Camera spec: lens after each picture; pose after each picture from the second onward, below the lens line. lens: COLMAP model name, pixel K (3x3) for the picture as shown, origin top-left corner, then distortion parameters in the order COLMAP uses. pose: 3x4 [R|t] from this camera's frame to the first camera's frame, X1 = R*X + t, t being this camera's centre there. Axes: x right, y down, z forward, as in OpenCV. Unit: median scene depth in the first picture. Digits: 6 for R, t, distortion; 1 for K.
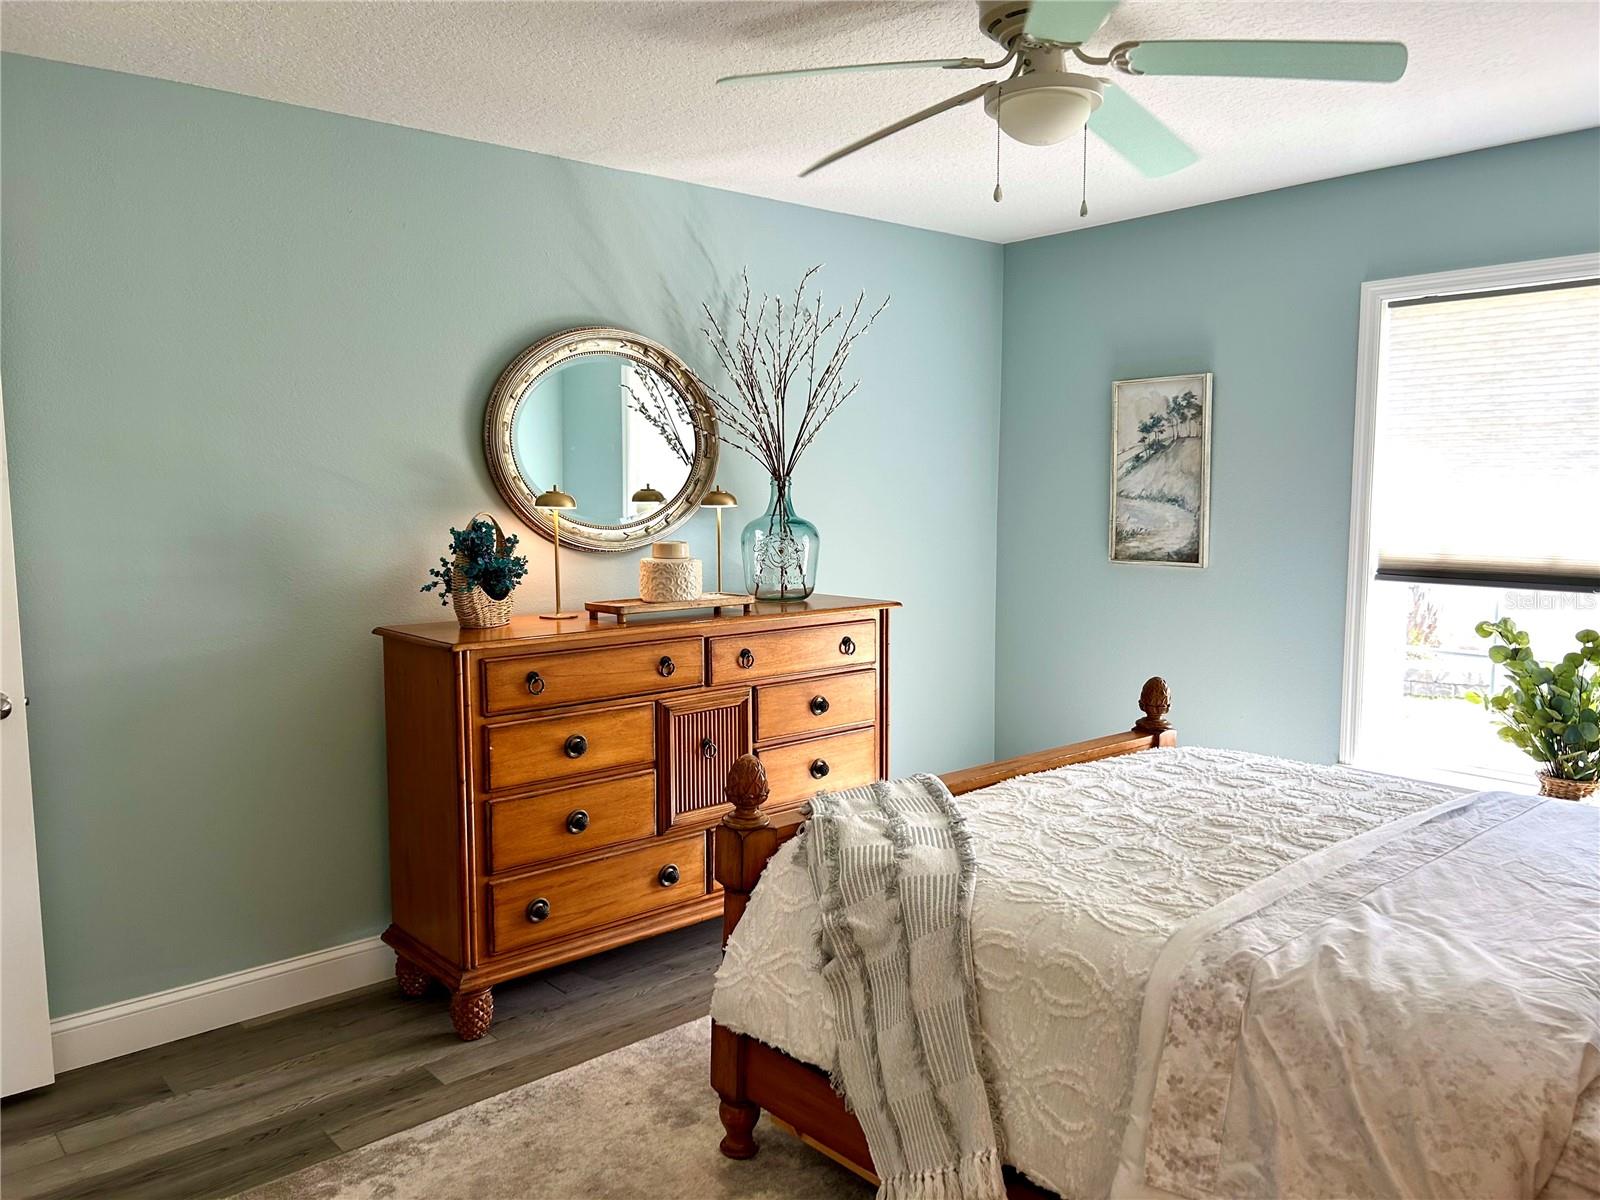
lens RADIAL K [[1202.9, 0, 806.1], [0, 1202.9, 599.3], [0, 0, 1]] dist [0.069483, -0.073567]
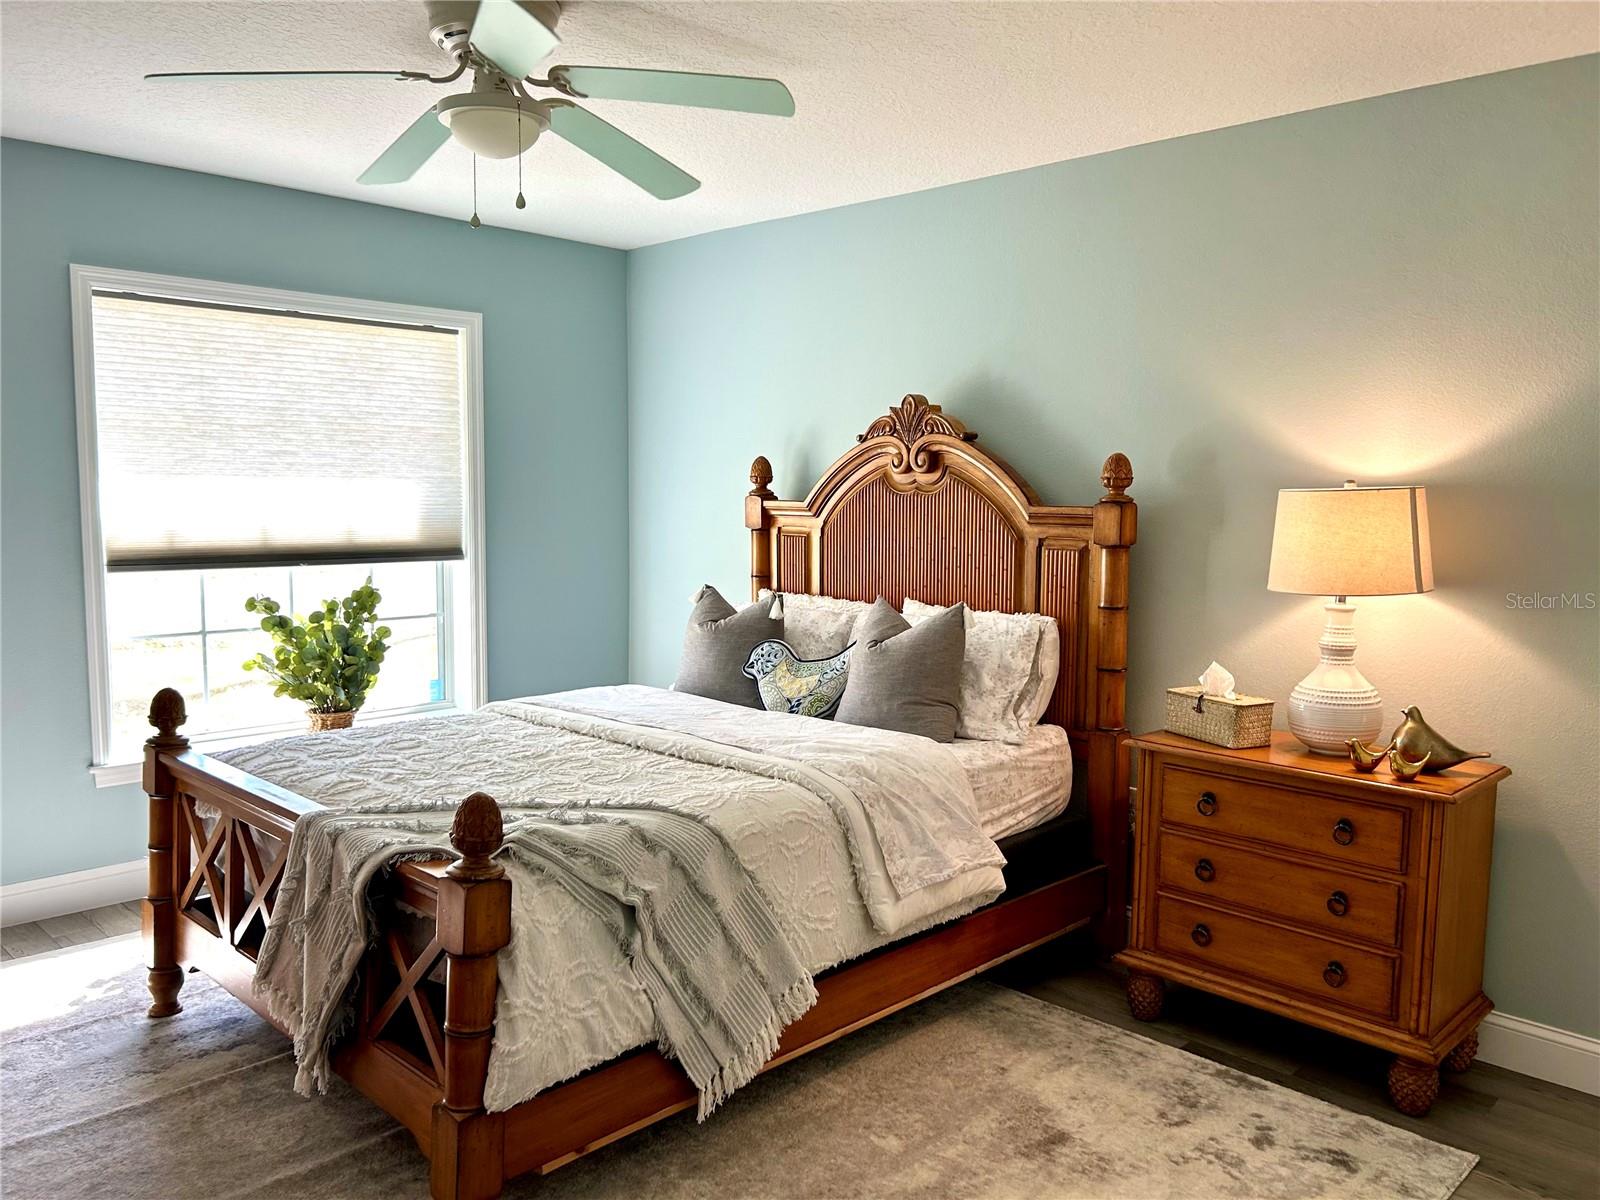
lens RADIAL K [[1202.9, 0, 806.1], [0, 1202.9, 599.3], [0, 0, 1]] dist [0.069483, -0.073567]
pose [[-0.068812, -0.090610, 0.993506, -0.602417], [0.085905, 0.991630, 0.096389, -0.044587], [-0.993924, 0.091980, -0.060452, 0.546220]]
